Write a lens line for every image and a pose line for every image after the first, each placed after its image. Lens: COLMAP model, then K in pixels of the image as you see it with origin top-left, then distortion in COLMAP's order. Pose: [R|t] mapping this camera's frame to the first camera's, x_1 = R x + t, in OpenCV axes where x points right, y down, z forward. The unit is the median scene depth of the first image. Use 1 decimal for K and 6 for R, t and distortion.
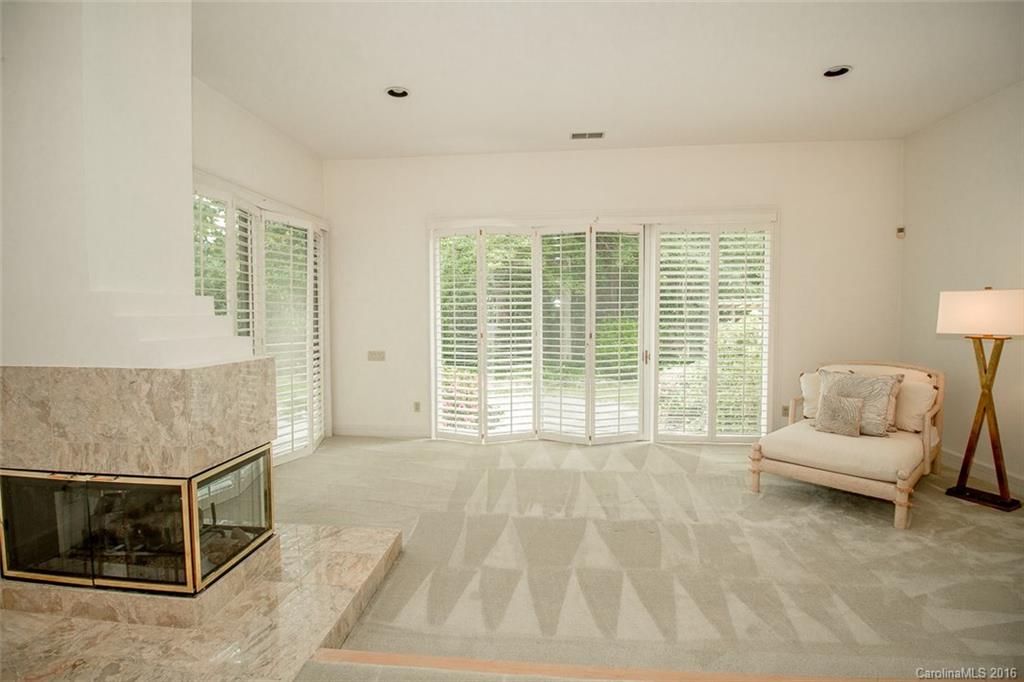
lens RADIAL K [[490.8, 0, 507.7], [0, 490.8, 332.9], [0, 0, 1]] dist [-0.020272, -0.004491]
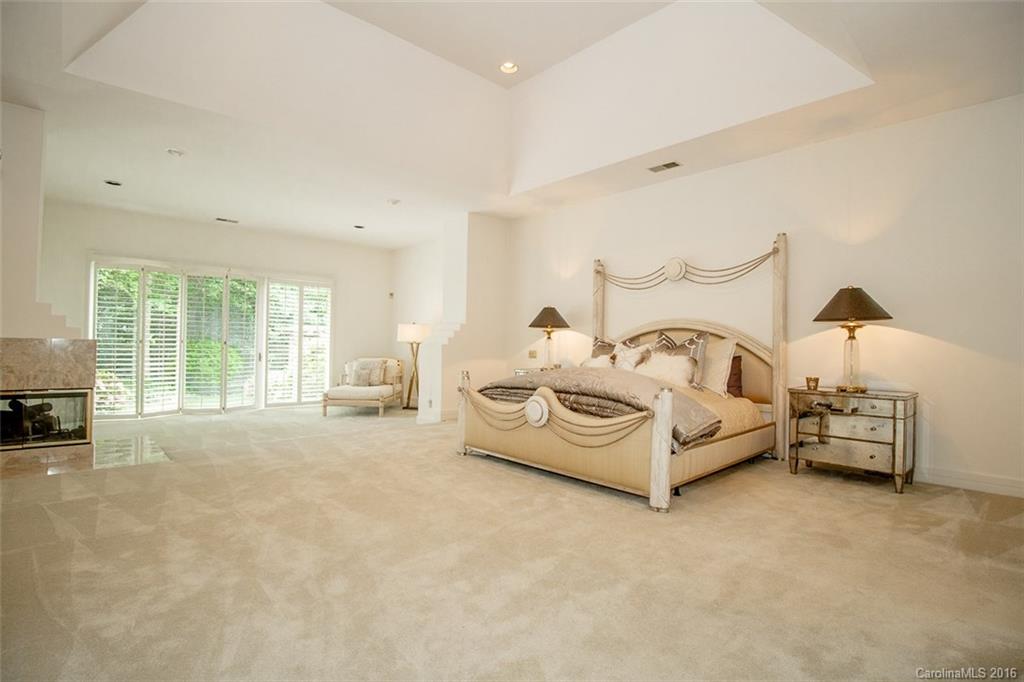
lens RADIAL K [[490.8, 0, 507.9], [0, 490.8, 341.2], [0, 0, 1]] dist [-0.020272, -0.004491]
pose [[0.667411, 0.018894, 0.744450, -0.527435], [0.013994, 0.999183, -0.037904, 0.097248], [-0.744558, 0.035716, 0.666602, -0.980536]]
